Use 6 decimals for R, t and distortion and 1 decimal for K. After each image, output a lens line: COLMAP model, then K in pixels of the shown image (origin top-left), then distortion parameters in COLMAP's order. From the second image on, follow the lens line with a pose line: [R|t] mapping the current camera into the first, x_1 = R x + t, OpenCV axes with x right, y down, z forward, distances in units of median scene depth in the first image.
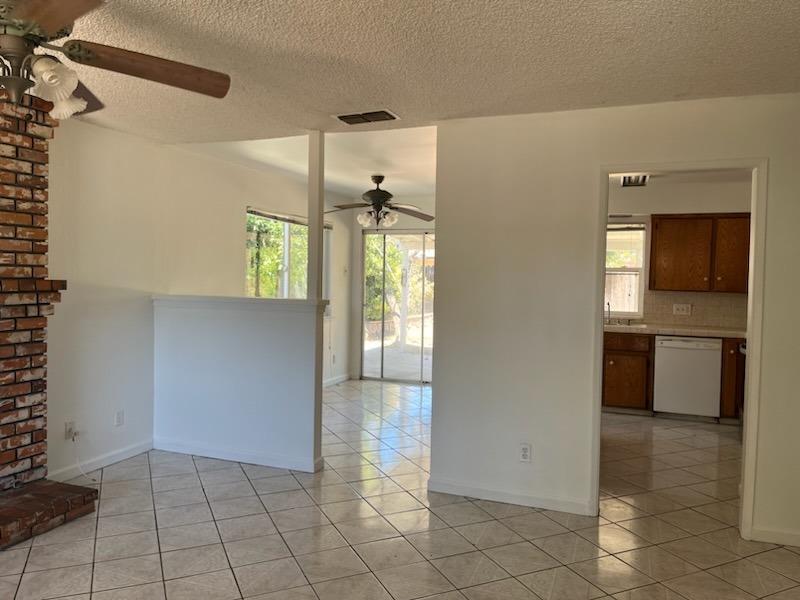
lens RADIAL K [[607.5, 0, 400.1], [0, 607.5, 290.2], [0, 0, 1]] dist [0.038012, 0.001319]
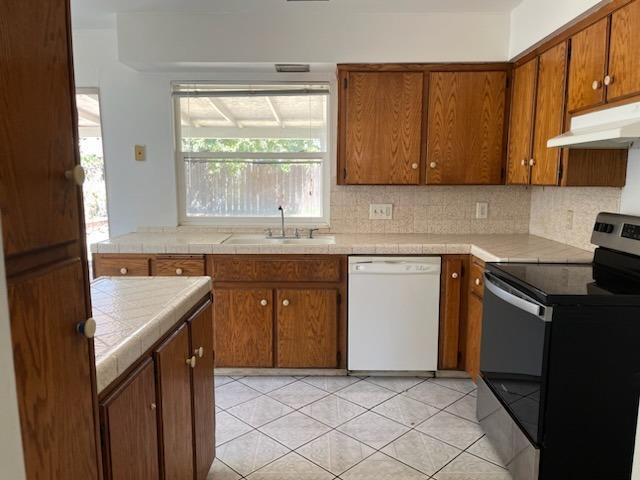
lens RADIAL K [[490.1, 0, 320.0], [0, 490.1, 240.0], [0, 0, 1]] dist [0.086612, -0.000055]
pose [[0.936449, -0.064914, 0.344745, 0.205808], [0.028649, 0.993599, 0.109269, 0.000364], [-0.349632, -0.092448, 0.932315, 0.513627]]
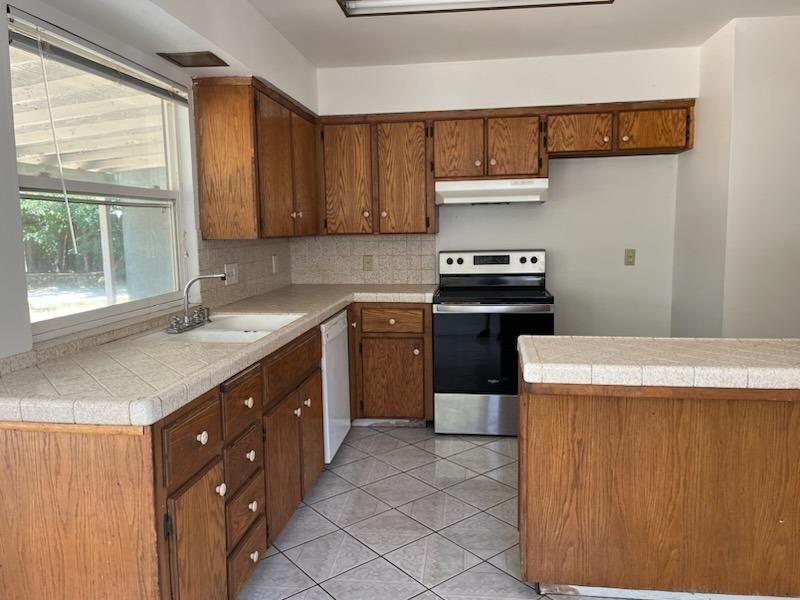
lens RADIAL K [[612.6, 0, 400.0], [0, 612.6, 300.0], [0, 0, 1]] dist [0.086612, -0.000055]
pose [[-0.240186, -0.134027, 0.961430, -0.091149], [0.043807, 0.987917, 0.148663, -0.020832], [-0.969738, 0.077824, -0.231412, 1.009381]]
